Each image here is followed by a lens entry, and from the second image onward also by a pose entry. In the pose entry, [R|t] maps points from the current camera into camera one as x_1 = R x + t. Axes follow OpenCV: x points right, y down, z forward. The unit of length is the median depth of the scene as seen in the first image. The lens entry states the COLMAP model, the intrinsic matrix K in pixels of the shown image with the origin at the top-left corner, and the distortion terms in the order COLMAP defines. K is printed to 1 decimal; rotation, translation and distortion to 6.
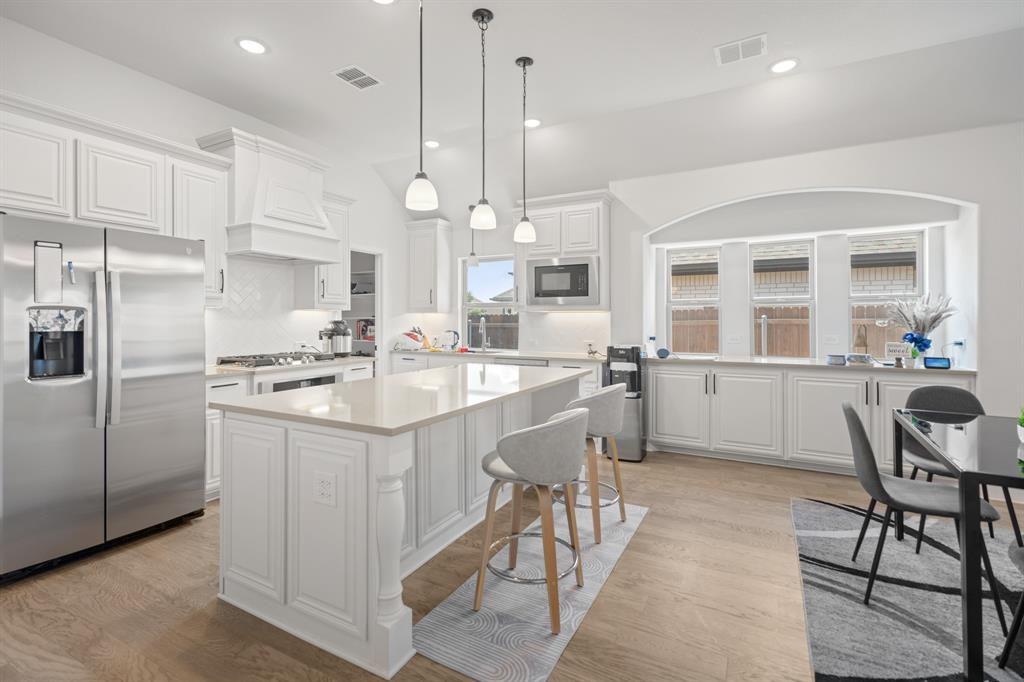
lens RADIAL K [[463.7, 0, 509.8], [0, 463.7, 318.8], [0, 0, 1]] dist [-0.000814, -0.000003]
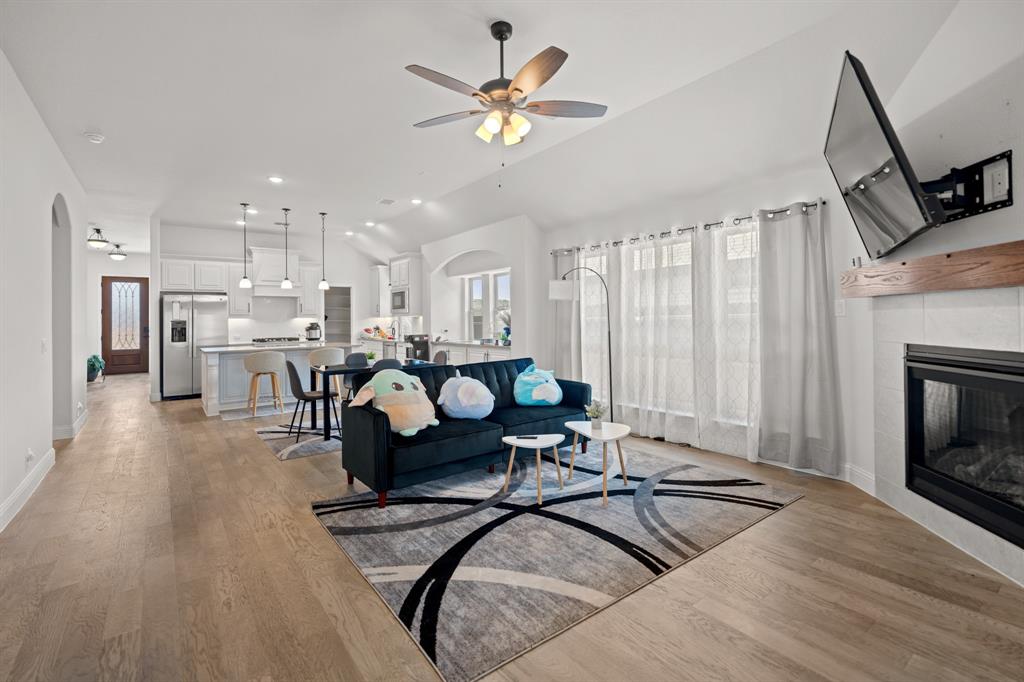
lens RADIAL K [[463.7, 0, 509.8], [0, 463.7, 318.8], [0, 0, 1]] dist [-0.000814, -0.000003]
pose [[0.906908, -0.009638, -0.421218, 1.349699], [0.010400, 0.999946, -0.000488, -0.006502], [0.421200, -0.003938, 0.906959, -0.529686]]
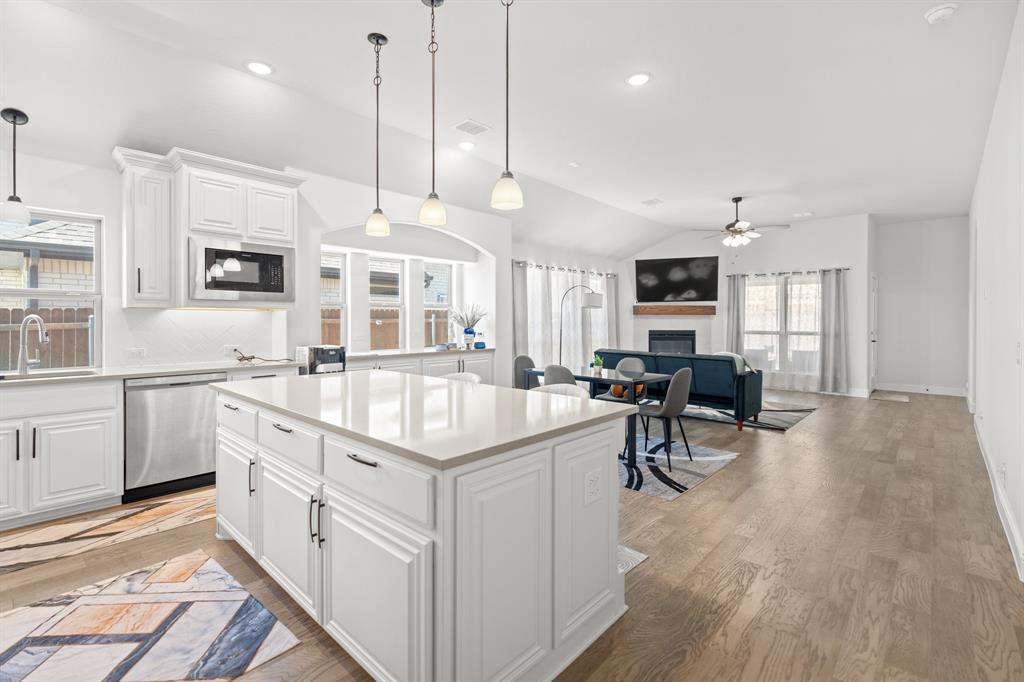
lens RADIAL K [[460.4, 0, 510.6], [0, 460.4, 326.1], [0, 0, 1]] dist [-0.000327, 0.000035]
pose [[0.247187, -0.011819, 0.968896, -0.570294], [-0.004469, 0.999901, 0.013337, 0.000911], [-0.968958, -0.007627, 0.247109, 0.372331]]
